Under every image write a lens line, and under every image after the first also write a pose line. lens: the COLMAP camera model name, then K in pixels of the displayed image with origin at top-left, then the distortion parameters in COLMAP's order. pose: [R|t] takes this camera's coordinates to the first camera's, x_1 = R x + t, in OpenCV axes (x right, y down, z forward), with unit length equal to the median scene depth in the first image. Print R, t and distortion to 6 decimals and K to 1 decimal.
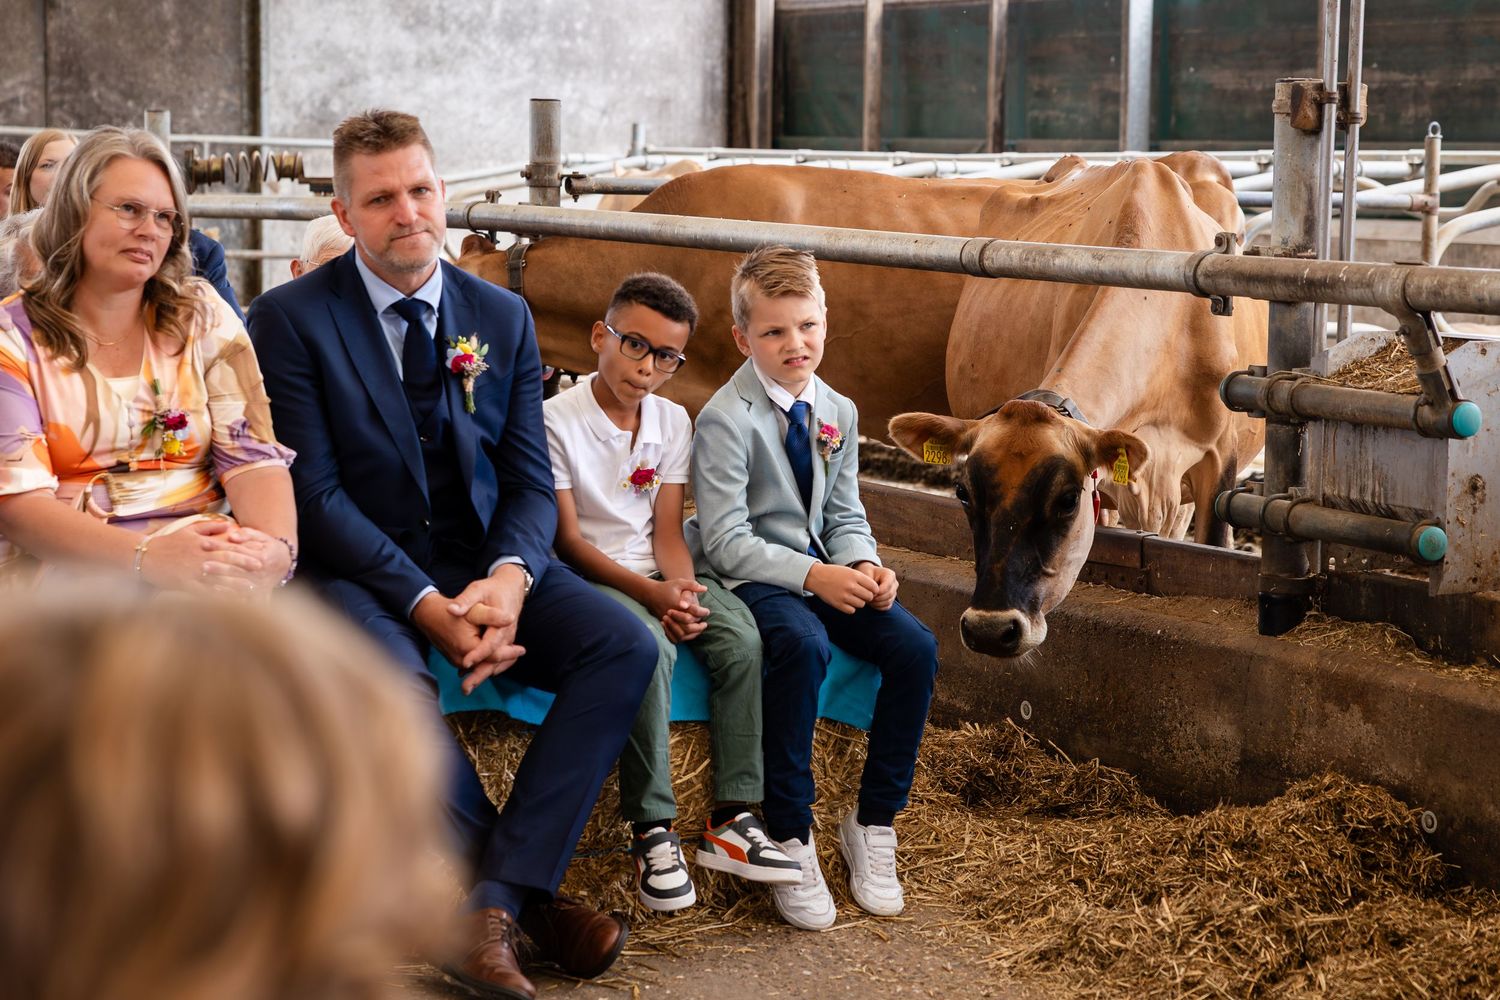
lens RADIAL K [[2902.3, 0, 718.4], [0, 2902.3, 508.7], [0, 0, 1]] dist [0.000897, 0.000000]
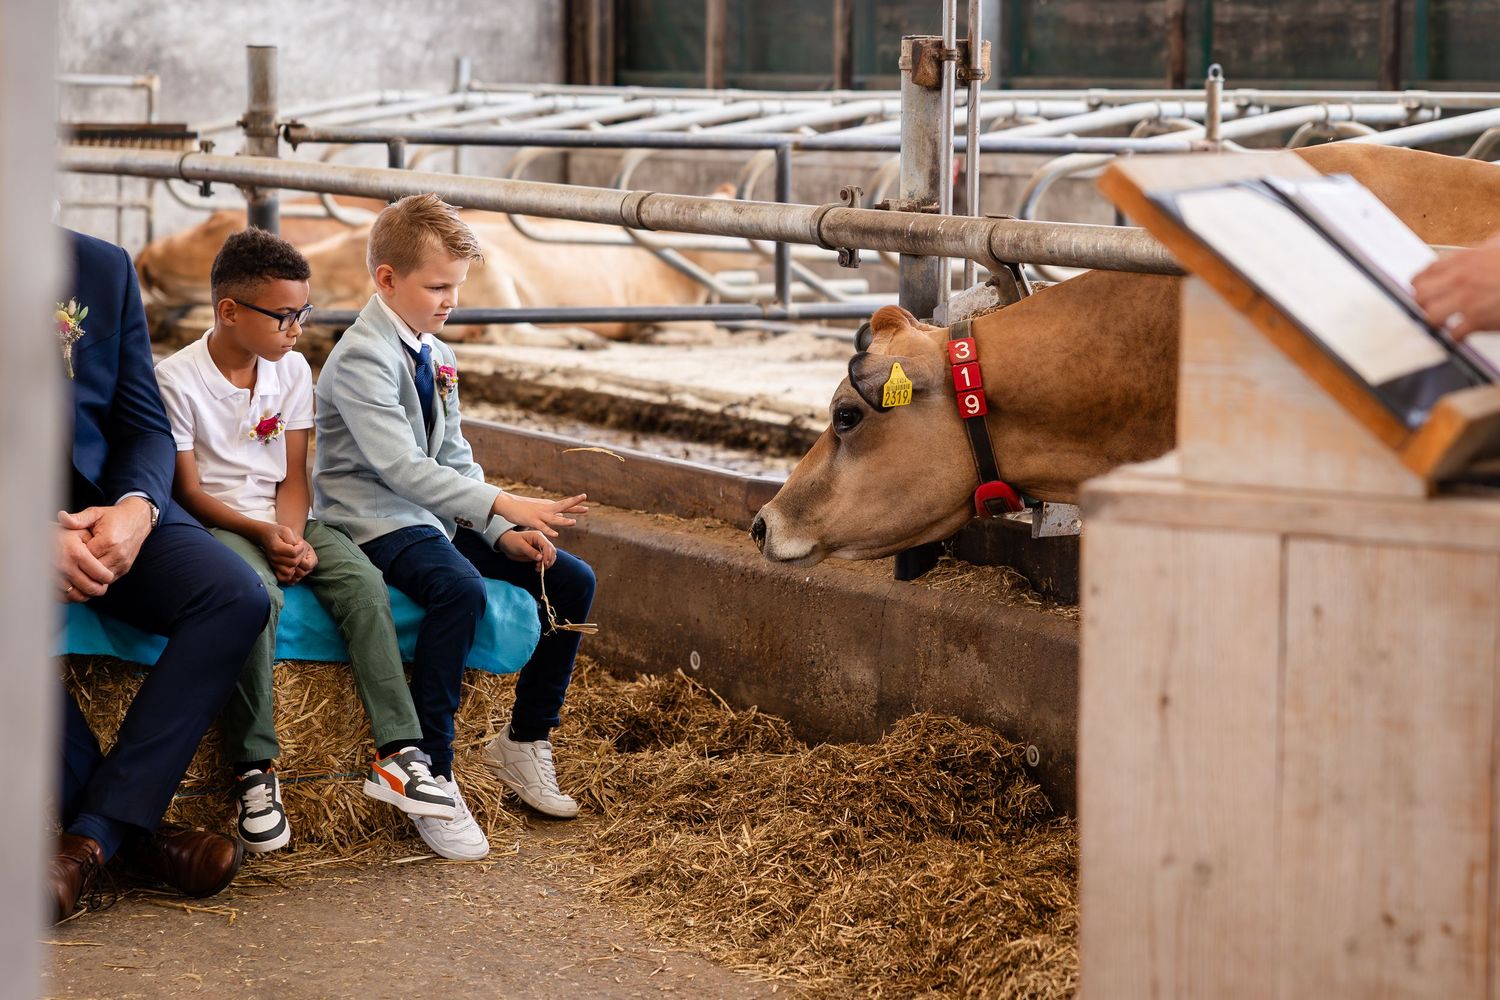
lens RADIAL K [[3184.6, 0, 691.5], [0, 3184.6, 491.6], [0, 0, 1]] dist [0.000081, 0.000000]
pose [[0.999280, -0.006128, 0.037445, 0.066542], [0.005978, 0.999974, 0.004118, 0.006644], [-0.037469, -0.003892, 0.999290, -0.106681]]
